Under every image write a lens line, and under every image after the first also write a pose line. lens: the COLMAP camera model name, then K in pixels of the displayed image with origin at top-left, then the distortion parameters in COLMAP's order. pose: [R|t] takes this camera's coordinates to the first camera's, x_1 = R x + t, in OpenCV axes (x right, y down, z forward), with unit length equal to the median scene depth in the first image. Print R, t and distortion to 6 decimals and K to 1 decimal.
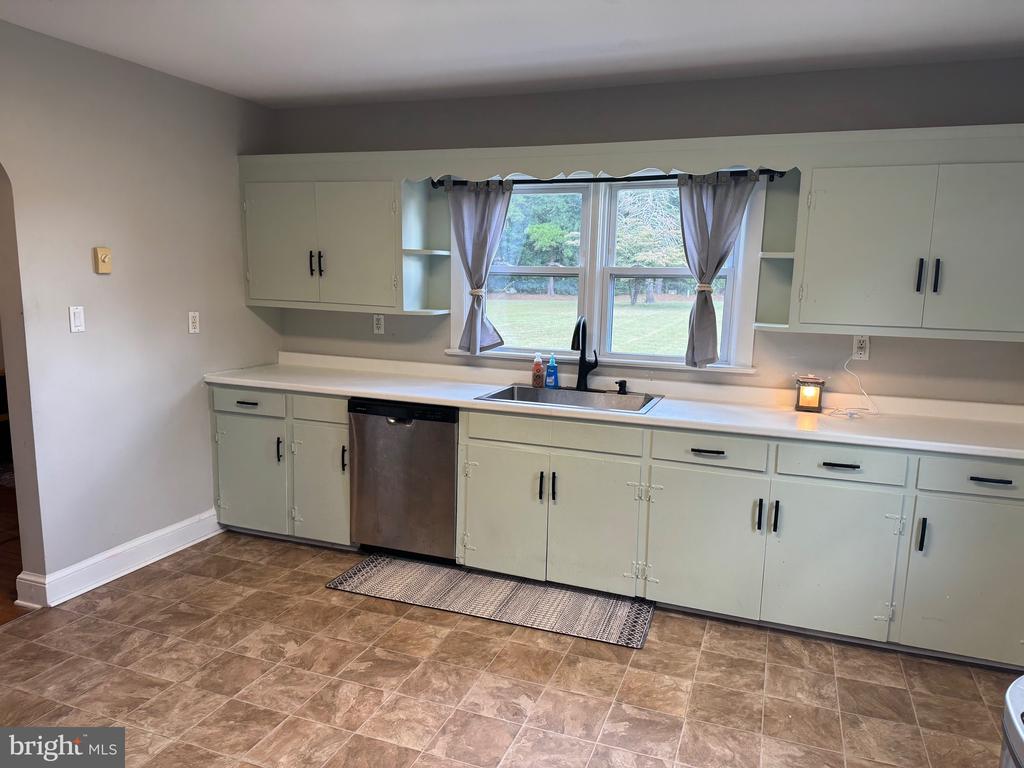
lens RADIAL K [[715.4, 0, 518.5], [0, 715.4, 383.6], [0, 0, 1]] dist [0.055204, -0.076274]
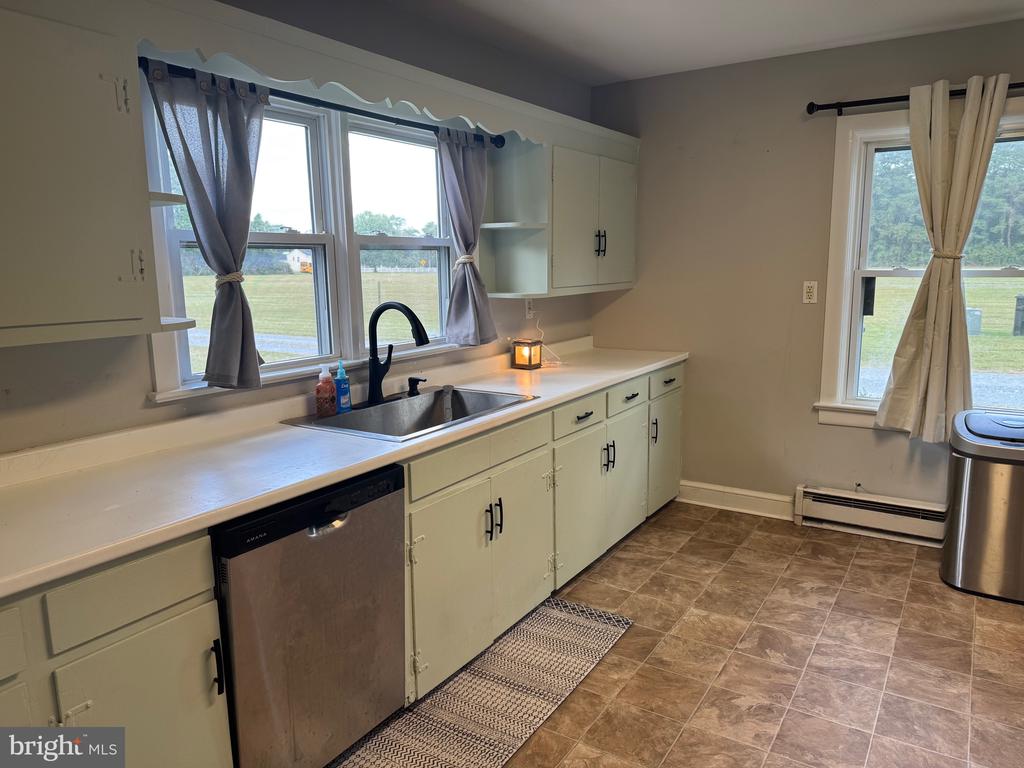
lens RADIAL K [[715.4, 0, 514.7], [0, 715.4, 377.1], [0, 0, 1]] dist [0.055204, -0.076274]
pose [[0.208417, -0.179460, 0.961435, -2.274020], [0.163144, 0.975628, 0.146743, -0.393005], [-0.964337, 0.126269, 0.232615, 2.657767]]
